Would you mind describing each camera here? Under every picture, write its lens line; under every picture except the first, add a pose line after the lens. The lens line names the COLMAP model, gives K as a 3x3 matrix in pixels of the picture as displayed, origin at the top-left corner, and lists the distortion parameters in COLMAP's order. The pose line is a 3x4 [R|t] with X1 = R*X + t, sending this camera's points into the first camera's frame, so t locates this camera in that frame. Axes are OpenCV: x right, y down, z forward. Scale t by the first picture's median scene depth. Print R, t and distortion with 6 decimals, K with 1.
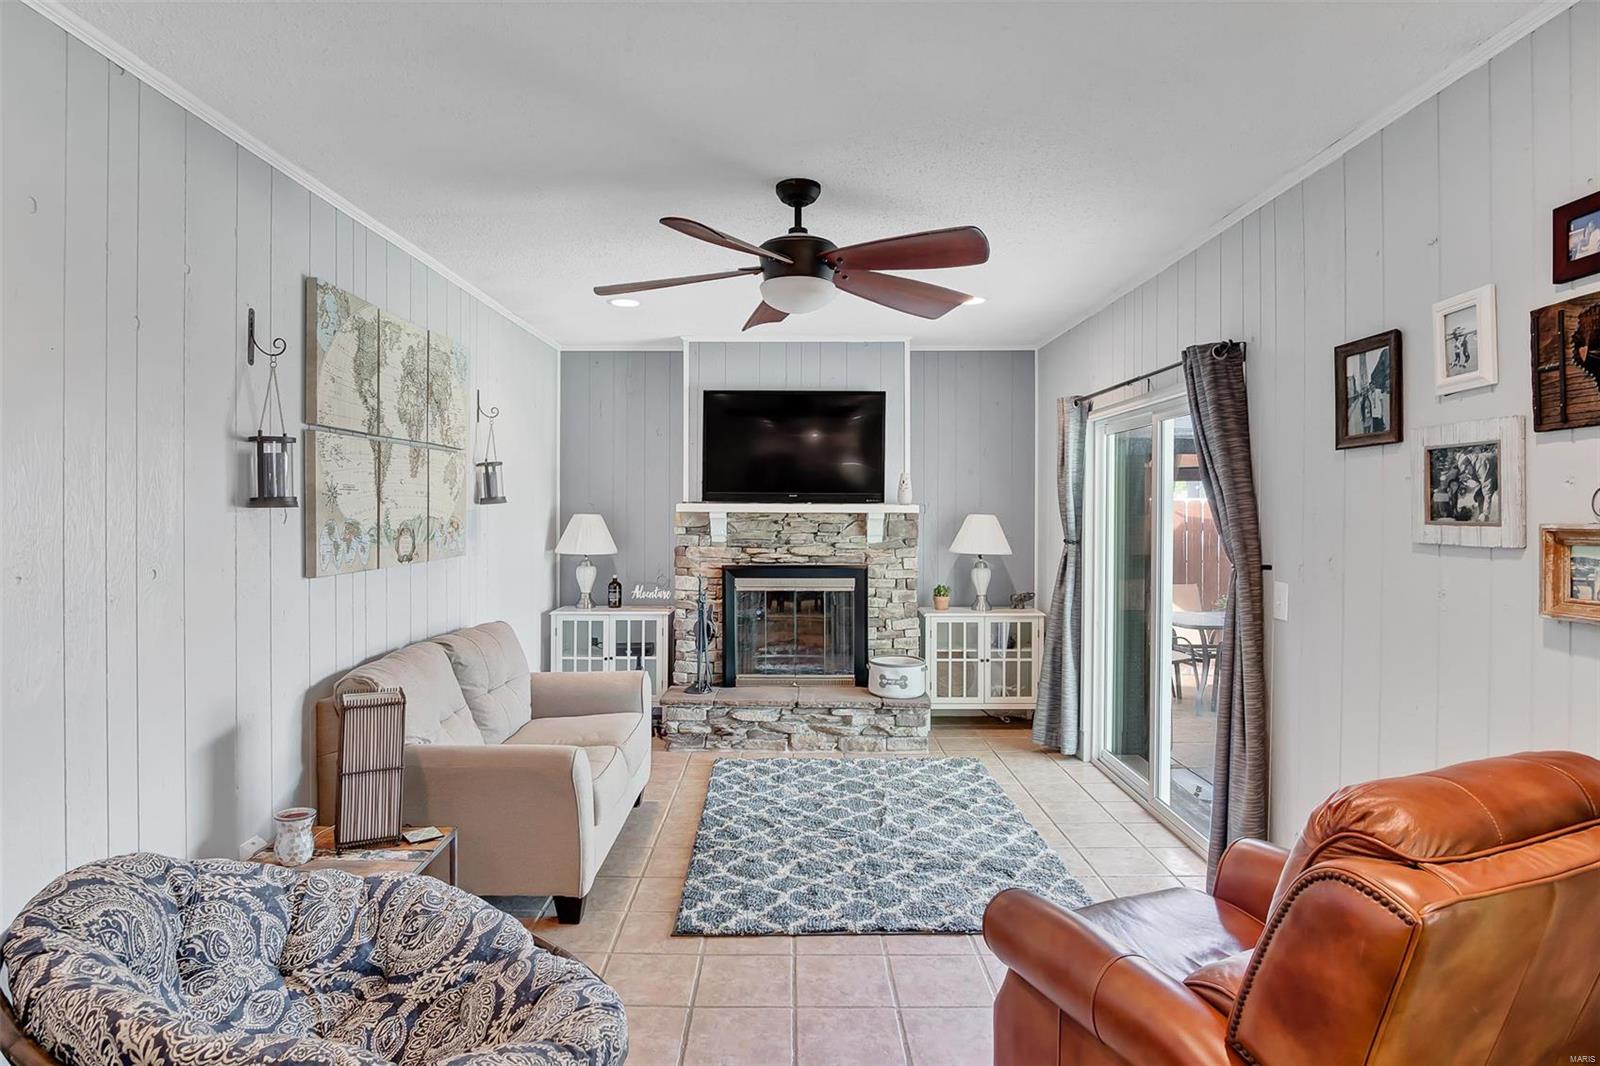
lens RADIAL K [[869.5, 0, 805.2], [0, 869.5, 527.6], [0, 0, 1]] dist [-0.035174, 0.006662]
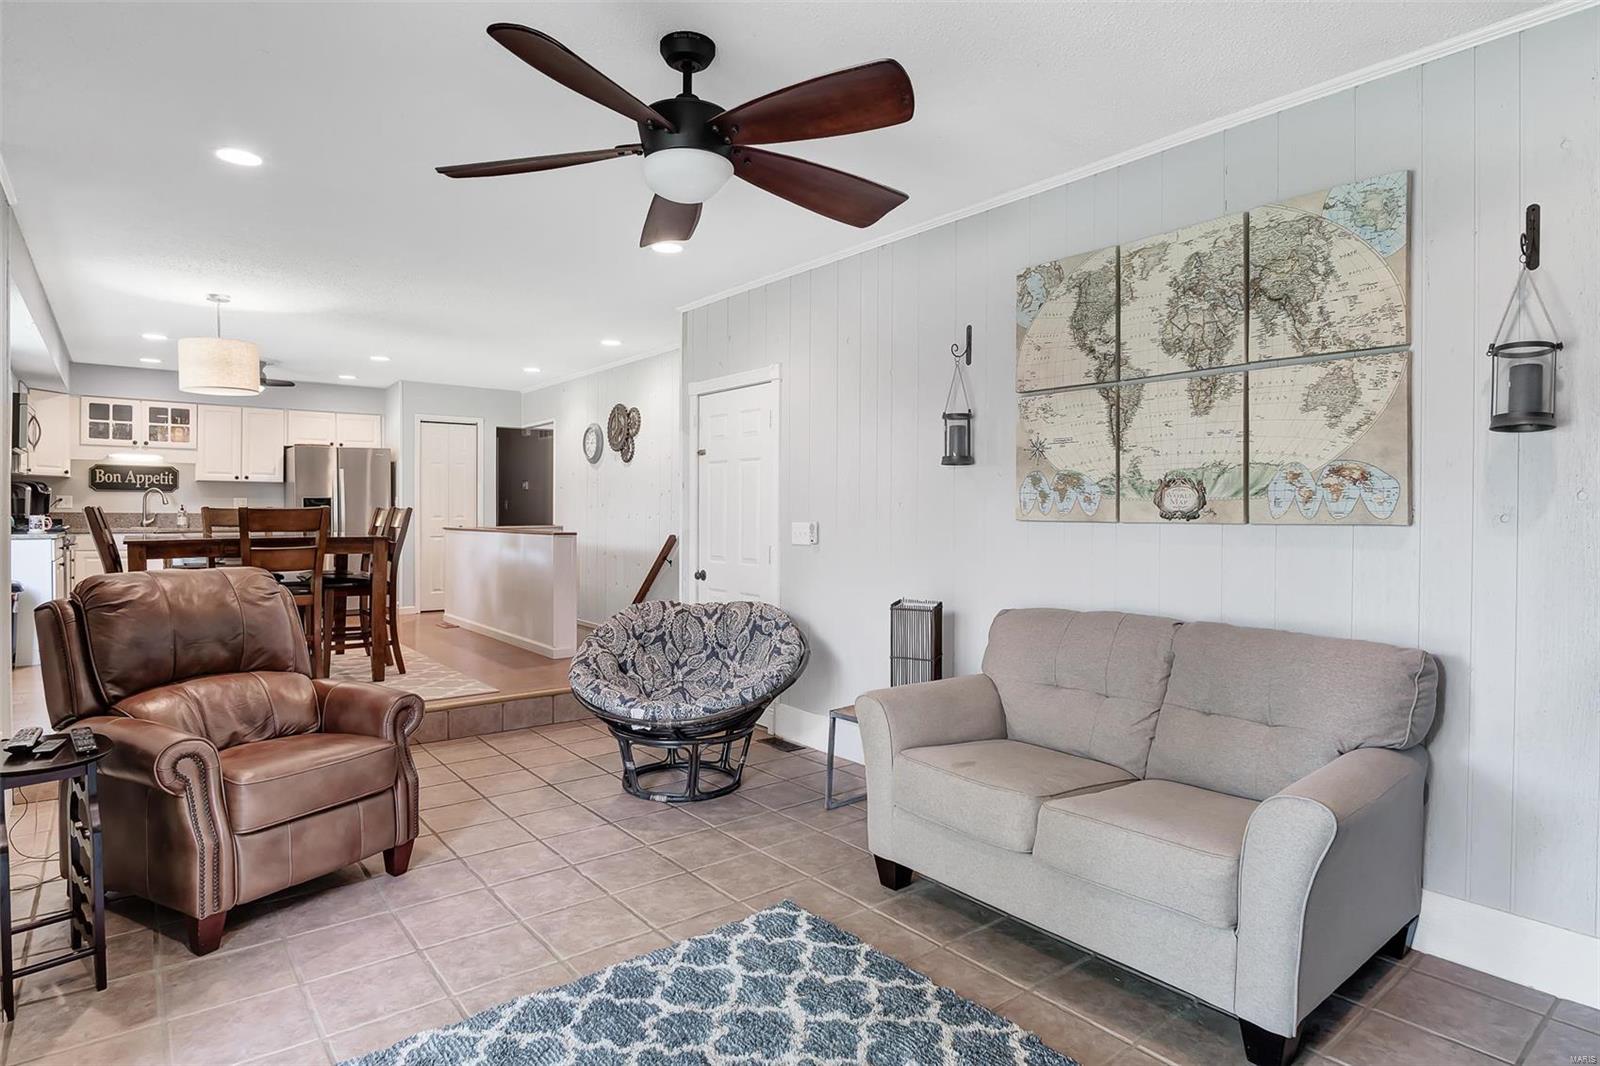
lens RADIAL K [[869.5, 0, 761.4], [0, 869.5, 521.5], [0, 0, 1]] dist [-0.035174, 0.006662]
pose [[-0.810448, 0.001999, -0.585807, 0.235619], [-0.019243, 0.999364, 0.030031, 0.016619], [0.585494, 0.035611, -0.809894, 0.974110]]
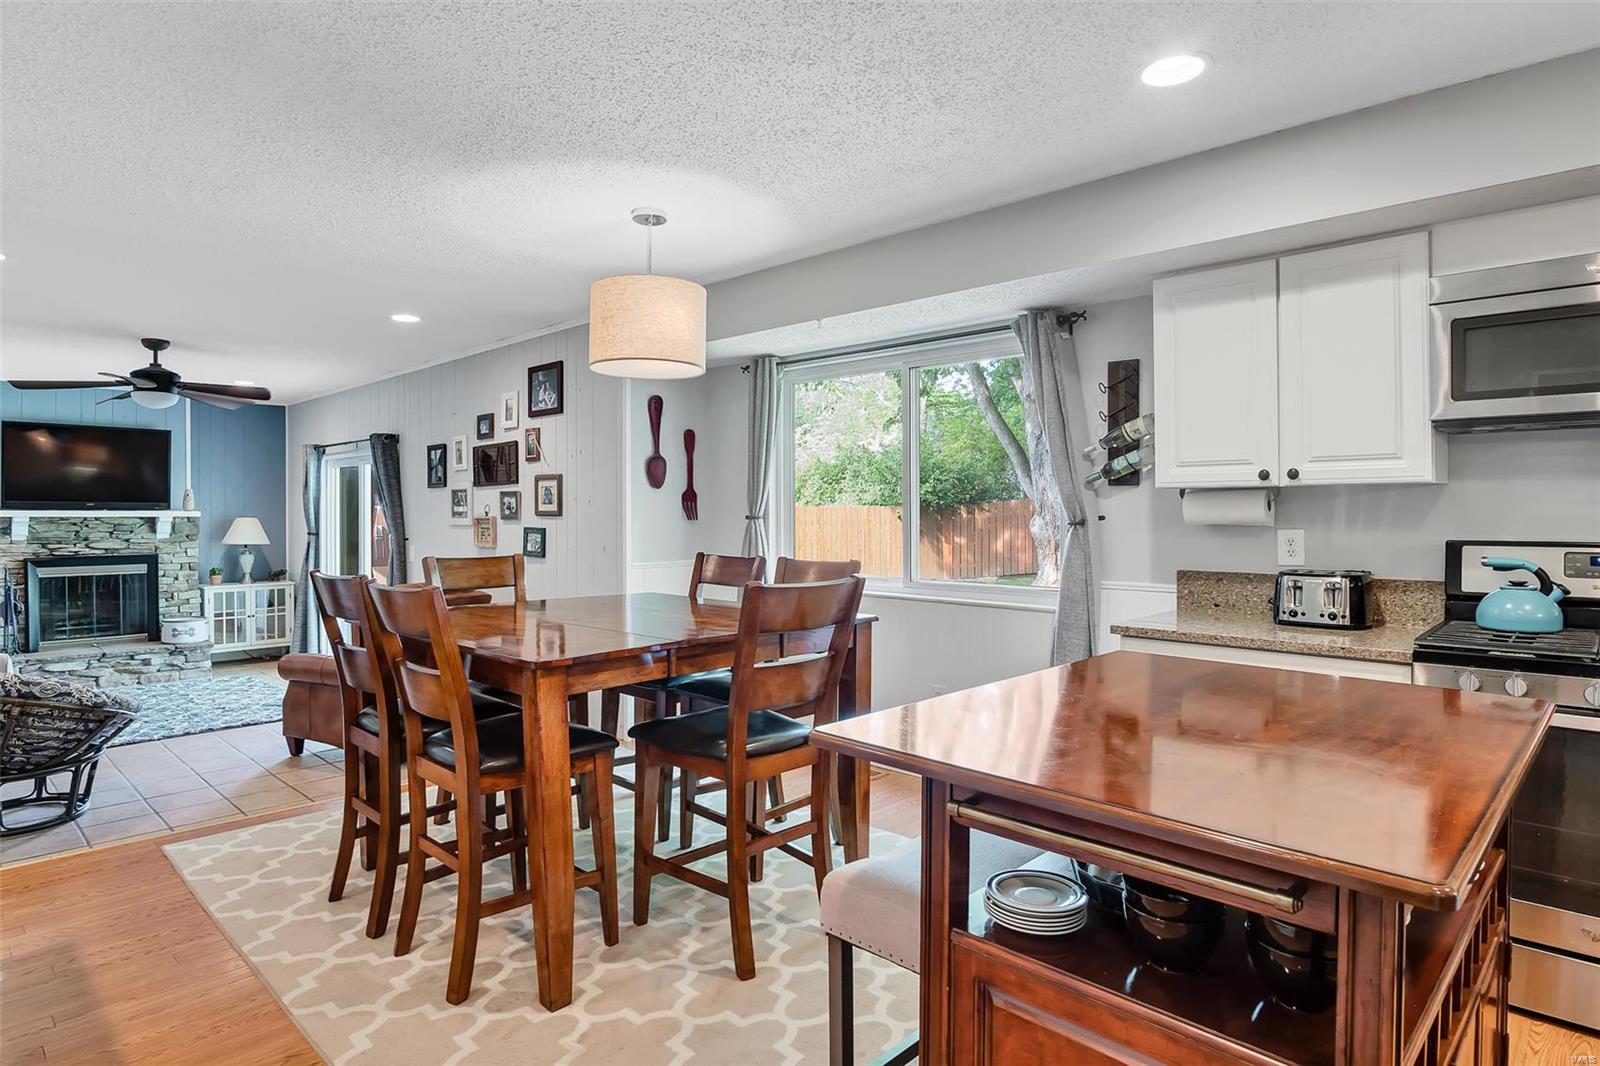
lens RADIAL K [[869.5, 0, 767.7], [0, 869.5, 506.9], [0, 0, 1]] dist [-0.035174, 0.006662]
pose [[0.710302, 0.001613, 0.703896, -0.213765], [0.019729, 0.999559, -0.022199, 0.018381], [-0.703621, 0.029655, 0.709956, -0.716795]]
